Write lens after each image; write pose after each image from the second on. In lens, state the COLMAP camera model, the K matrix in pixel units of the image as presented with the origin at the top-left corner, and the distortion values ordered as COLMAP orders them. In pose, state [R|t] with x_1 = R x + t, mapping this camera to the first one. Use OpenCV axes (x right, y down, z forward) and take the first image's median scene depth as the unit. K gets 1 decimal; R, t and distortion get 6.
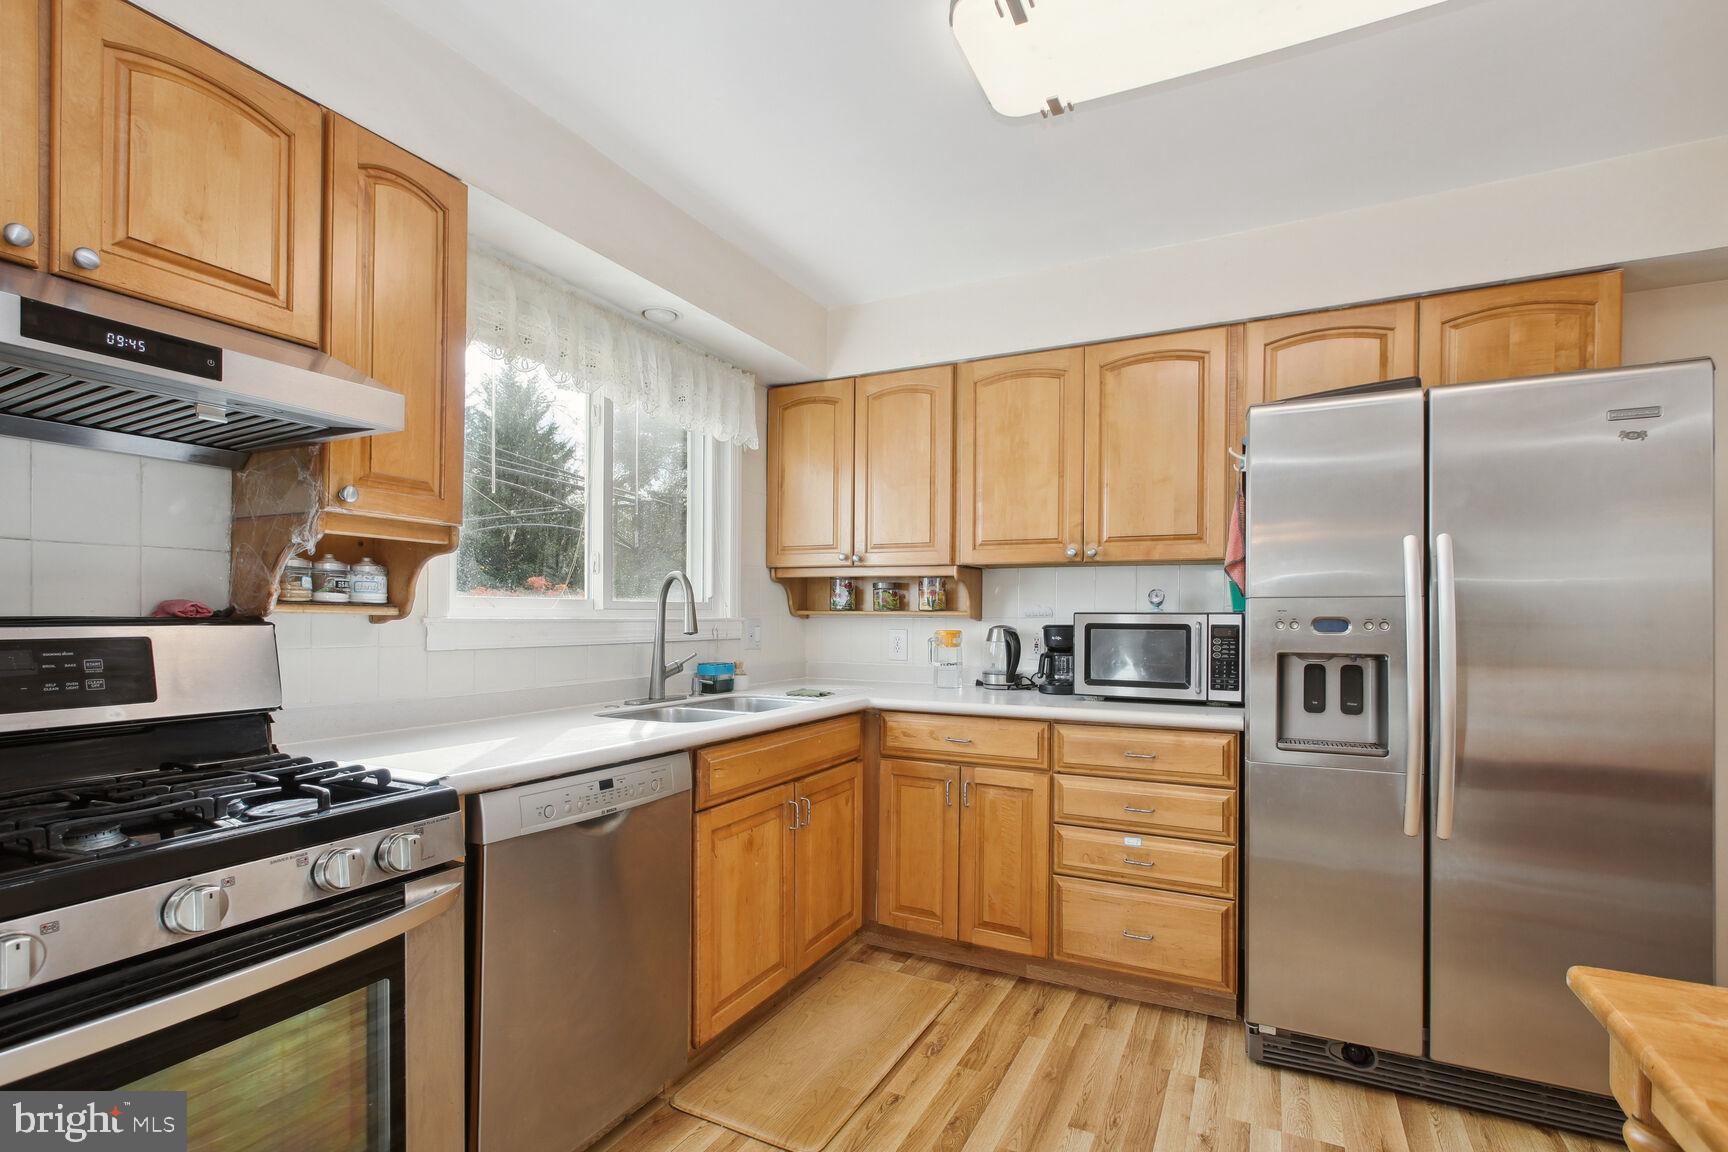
lens RADIAL K [[794.6, 0, 825.6], [0, 794.6, 618.6], [0, 0, 1]] dist [-0.013490, -0.000219]
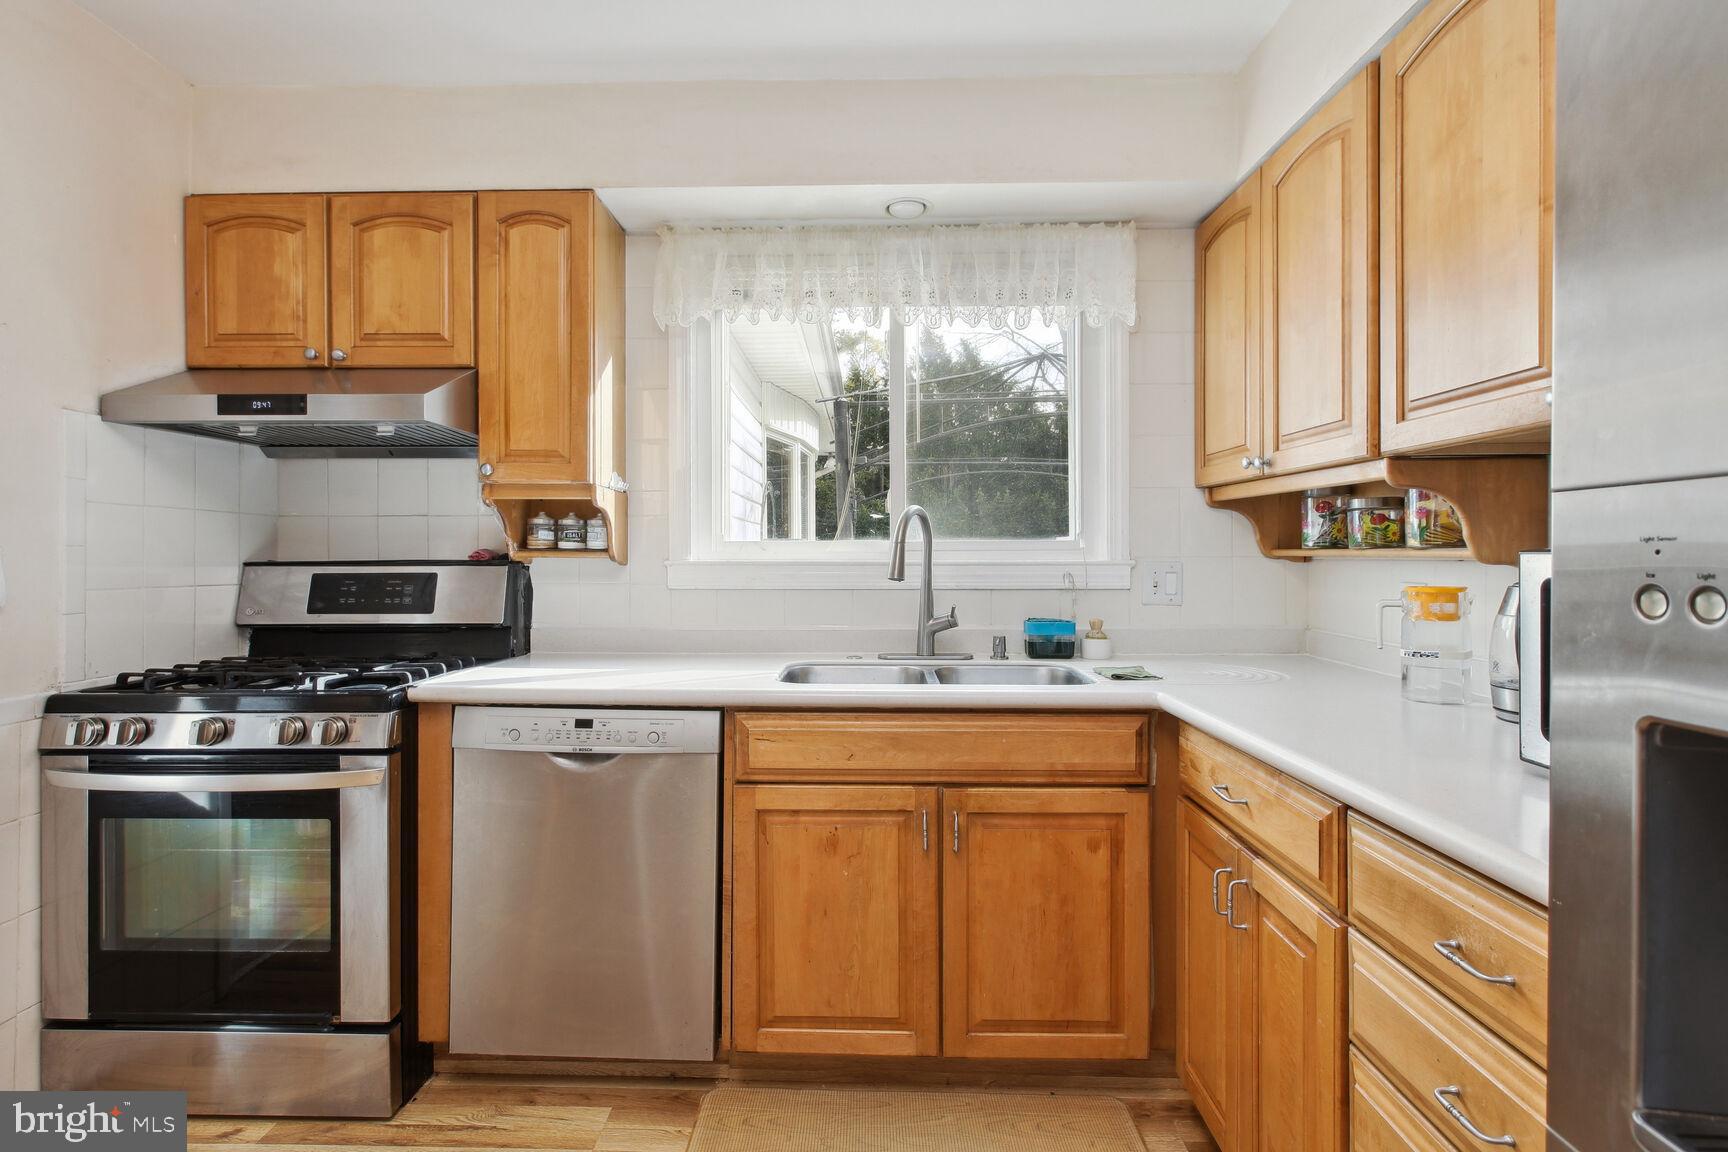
lens RADIAL K [[794.6, 0, 855.9], [0, 794.6, 560.2], [0, 0, 1]] dist [-0.013490, -0.000219]
pose [[0.464261, 0.000902, -0.885698, 0.563799], [-0.001102, 0.999999, 0.000440, -0.002127], [0.885698, 0.000772, 0.464262, 0.591324]]
